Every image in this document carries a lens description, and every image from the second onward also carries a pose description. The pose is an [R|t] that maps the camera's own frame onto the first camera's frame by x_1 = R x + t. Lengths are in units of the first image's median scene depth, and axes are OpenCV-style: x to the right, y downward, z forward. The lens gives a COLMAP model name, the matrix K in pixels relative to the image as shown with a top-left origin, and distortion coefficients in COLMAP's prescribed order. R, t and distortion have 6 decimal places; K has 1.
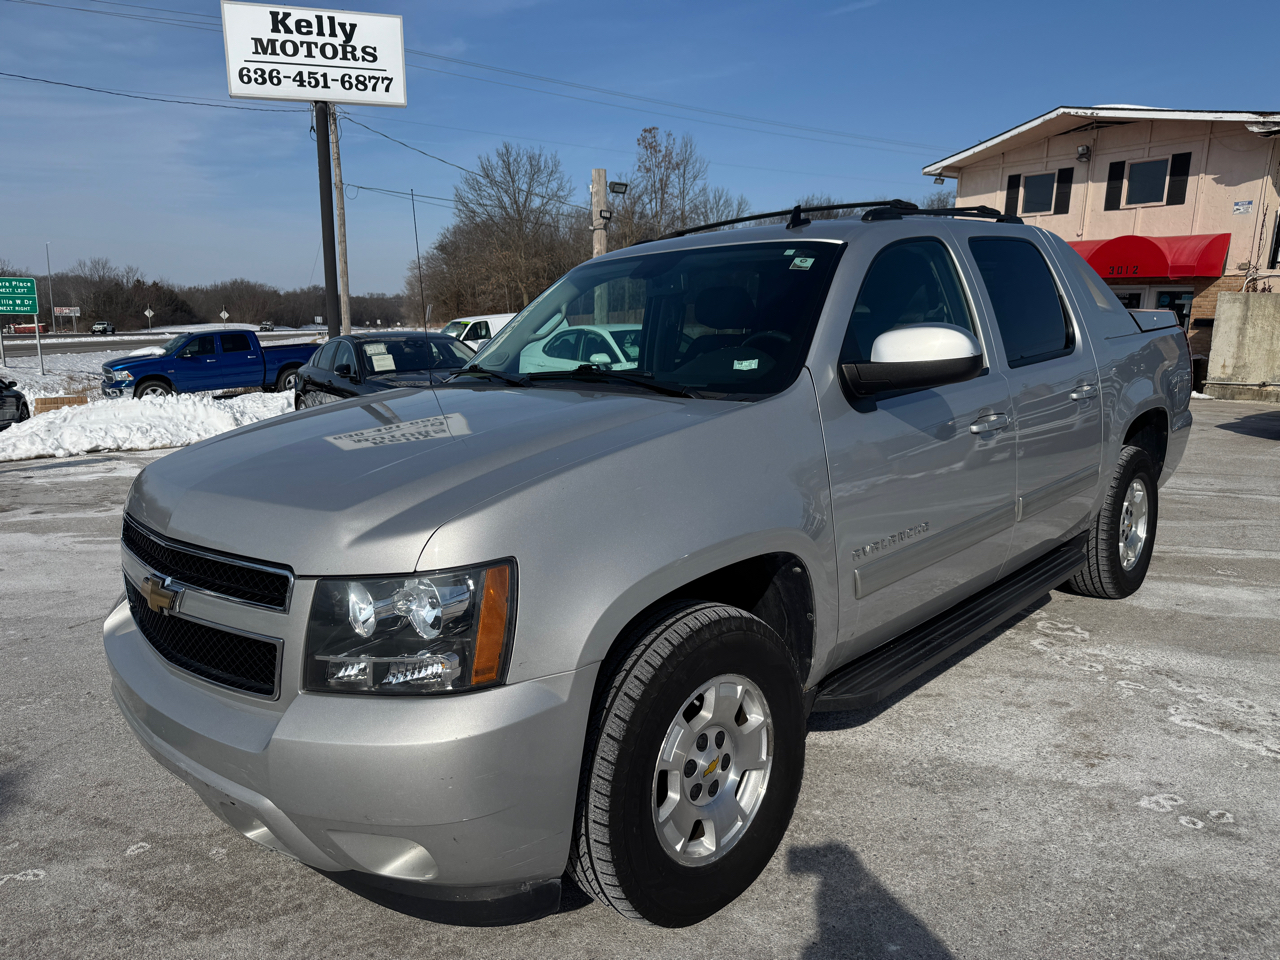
lens RADIAL K [[905.0, 0, 642.1], [0, 905.0, 486.4], [0, 0, 1]] dist [0.003210, -0.009243]
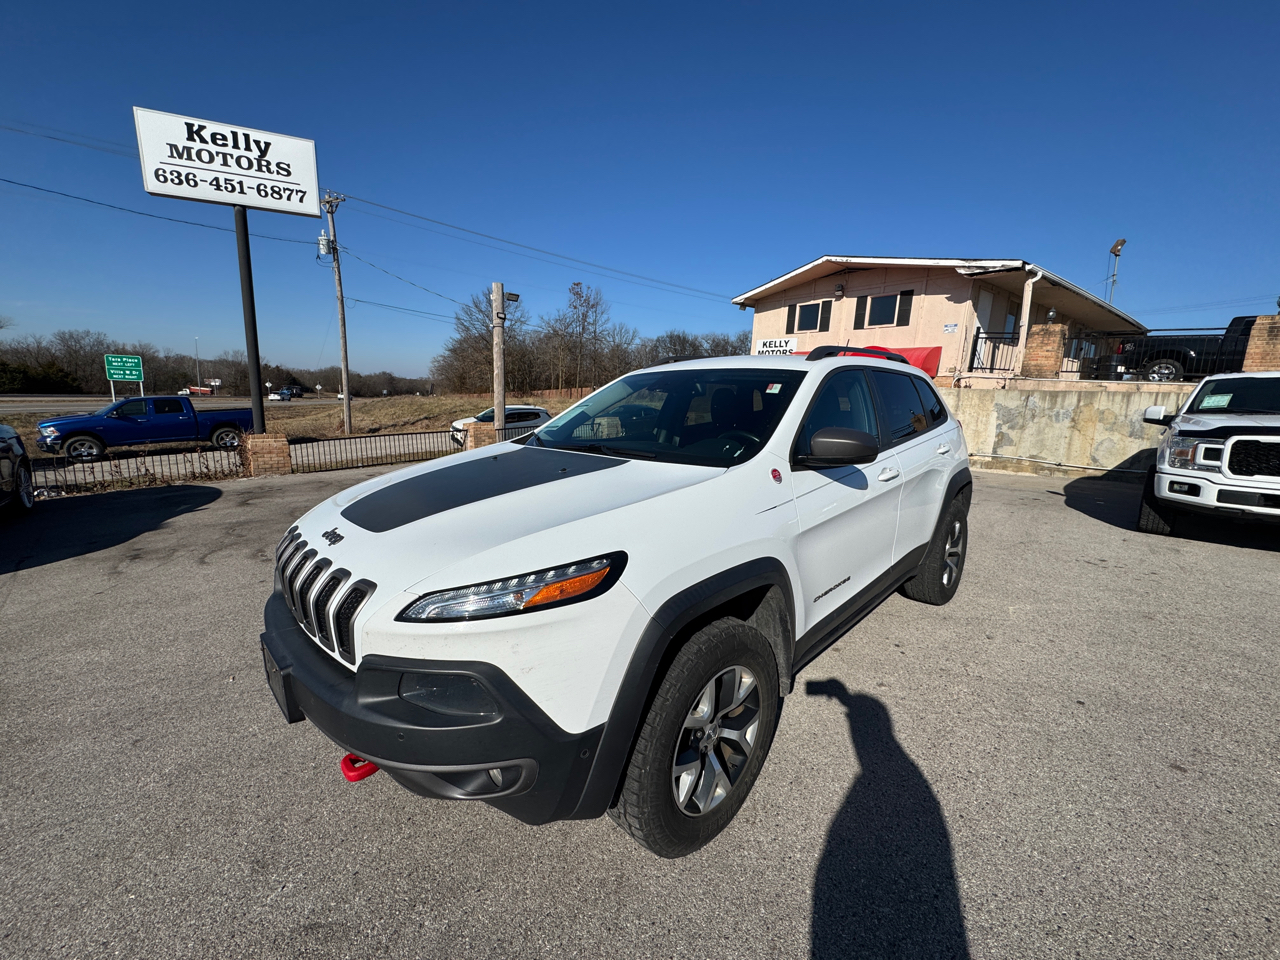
lens RADIAL K [[509.6, 0, 641.2], [0, 509.6, 479.4], [0, 0, 1]] dist [-0.002837, 0.000254]
pose [[0.993079, 0.009490, 0.117061, 0.096141], [-0.006709, 0.999686, -0.024133, -0.051682], [-0.117253, 0.023181, 0.992831, 0.281380]]
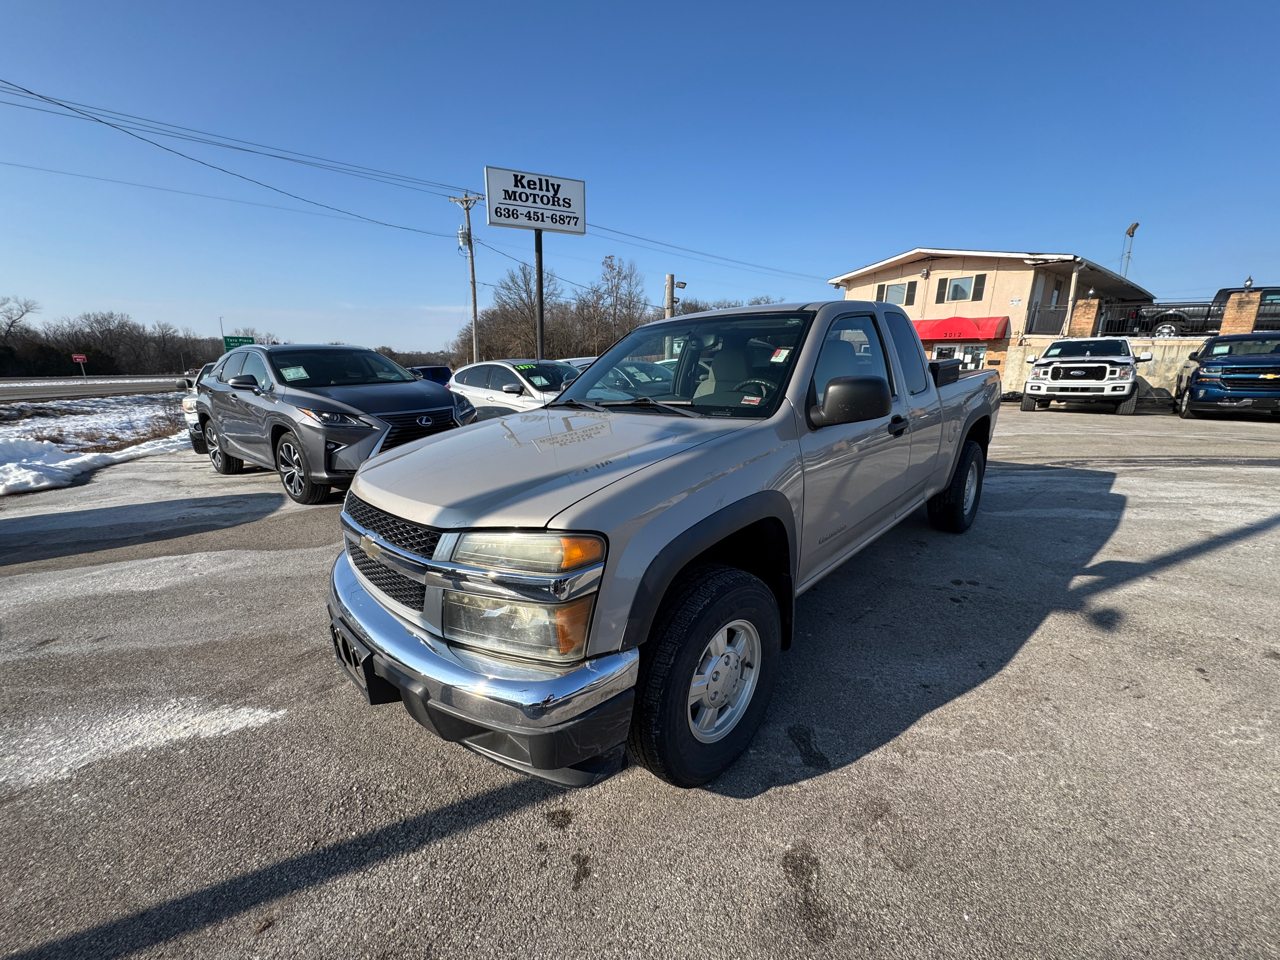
lens RADIAL K [[509.6, 0, 641.2], [0, 509.6, 479.4], [0, 0, 1]] dist [-0.002837, 0.000254]
pose [[0.991830, -0.023418, 0.125401, -0.294560], [0.019279, 0.999232, 0.034118, 0.020017], [-0.126103, -0.031422, 0.991519, 0.000891]]
